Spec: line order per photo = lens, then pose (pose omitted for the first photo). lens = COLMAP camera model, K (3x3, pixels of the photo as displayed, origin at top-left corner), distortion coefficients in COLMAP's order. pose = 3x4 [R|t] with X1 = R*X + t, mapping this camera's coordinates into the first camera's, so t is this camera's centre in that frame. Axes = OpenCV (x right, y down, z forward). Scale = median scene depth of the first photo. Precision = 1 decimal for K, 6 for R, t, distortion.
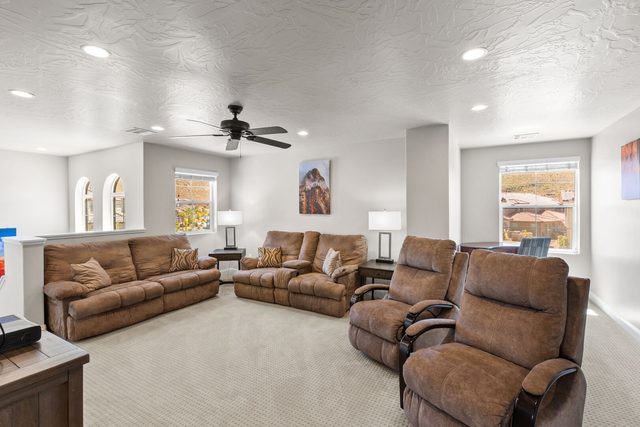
lens RADIAL K [[292.3, 0, 320.0], [0, 292.3, 213.5], [0, 0, 1]] dist [0.000746, 0.000188]
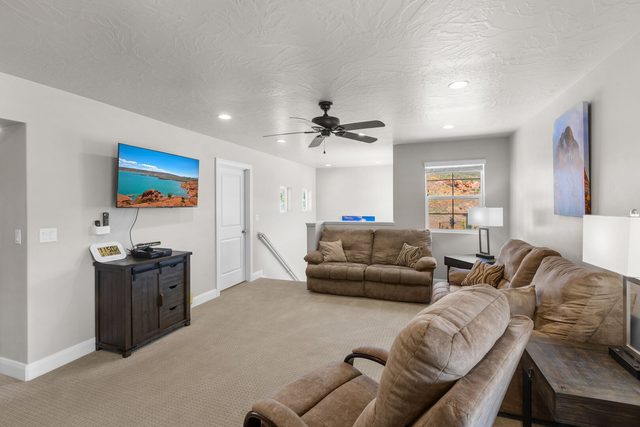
lens RADIAL K [[289.8, 0, 322.9], [0, 289.8, 207.3], [0, 0, 1]] dist [0.001013, 0.000572]
pose [[0.174276, 0.013239, -0.984608, 0.503509], [-0.015264, 0.999826, 0.010741, -0.014527], [0.984579, 0.013157, 0.174448, 0.602566]]
